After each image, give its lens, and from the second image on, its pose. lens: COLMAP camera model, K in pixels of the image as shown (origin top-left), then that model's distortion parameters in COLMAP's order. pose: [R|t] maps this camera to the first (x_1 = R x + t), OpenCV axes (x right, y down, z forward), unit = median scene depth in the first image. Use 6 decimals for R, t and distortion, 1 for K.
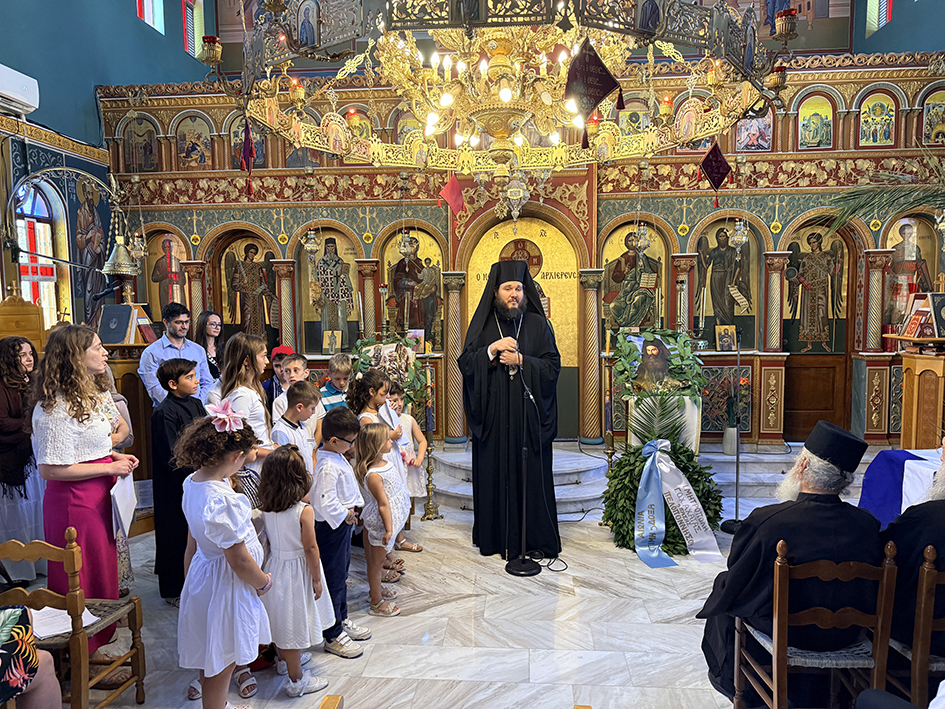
lens RADIAL K [[669.8, 0, 474.8], [0, 669.8, 353.9], [0, 0, 1]] dist [0.027685, -0.032601]
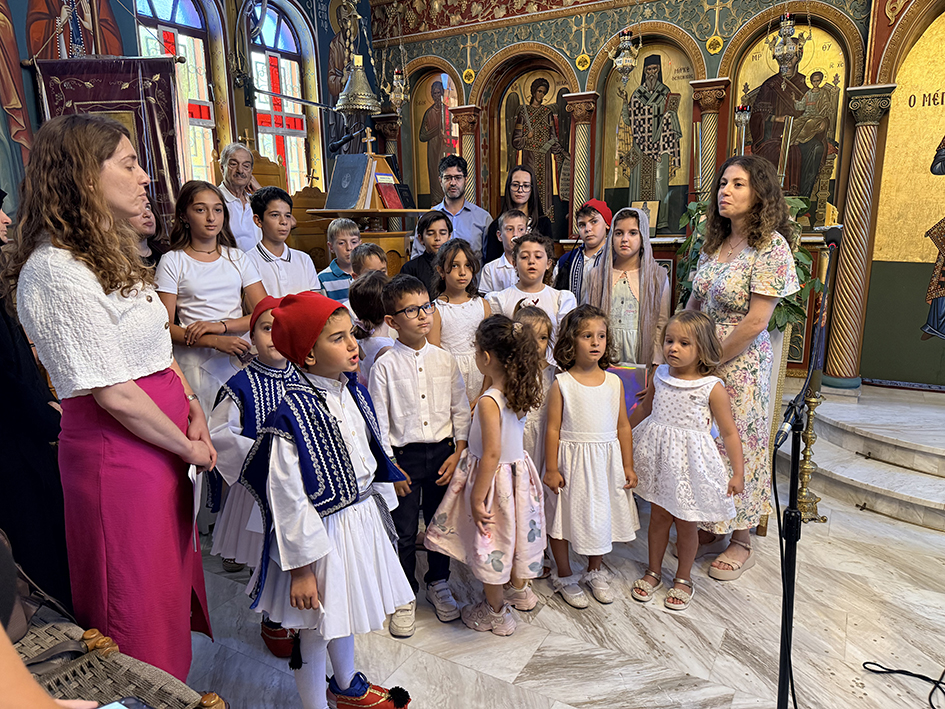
lens RADIAL K [[669.8, 0, 476.3], [0, 669.8, 359.6], [0, 0, 1]] dist [0.027685, -0.032601]
pose [[0.904267, 0.088743, -0.417644, -0.076443], [-0.025335, 0.987590, 0.154995, 0.024808], [0.426216, -0.129576, 0.895293, 0.323961]]
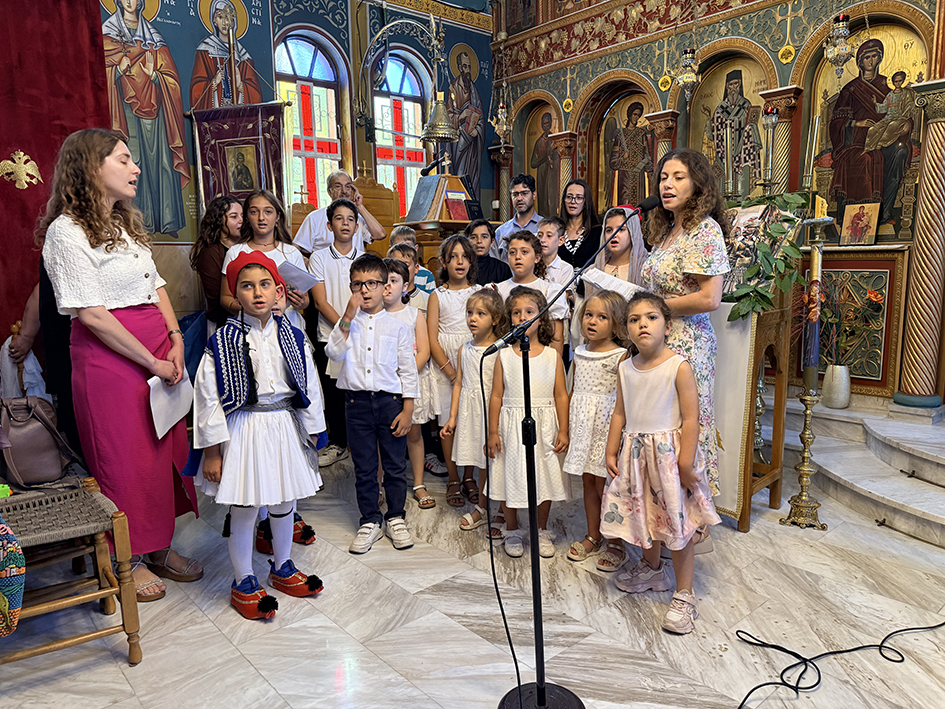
lens RADIAL K [[669.8, 0, 479.6], [0, 669.8, 357.0], [0, 0, 1]] dist [0.027685, -0.032601]
pose [[0.723964, 0.099521, -0.682621, 0.090495], [-0.041284, 0.994016, 0.101136, 0.055025], [0.688601, -0.045037, 0.723740, 0.360409]]
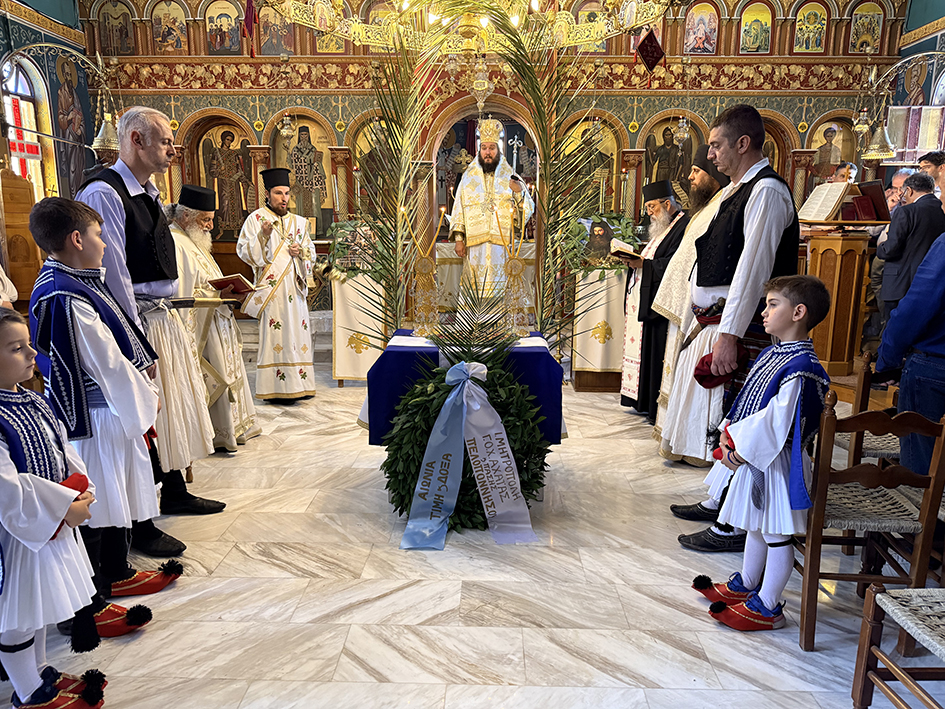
lens RADIAL K [[669.8, 0, 478.6], [0, 669.8, 351.5], [0, 0, 1]] dist [0.027685, -0.032601]
pose [[0.998067, 0.008550, 0.061559, -0.004967], [-0.015314, 0.993785, 0.110259, 0.061619], [-0.060234, -0.110988, 0.991995, -0.110620]]
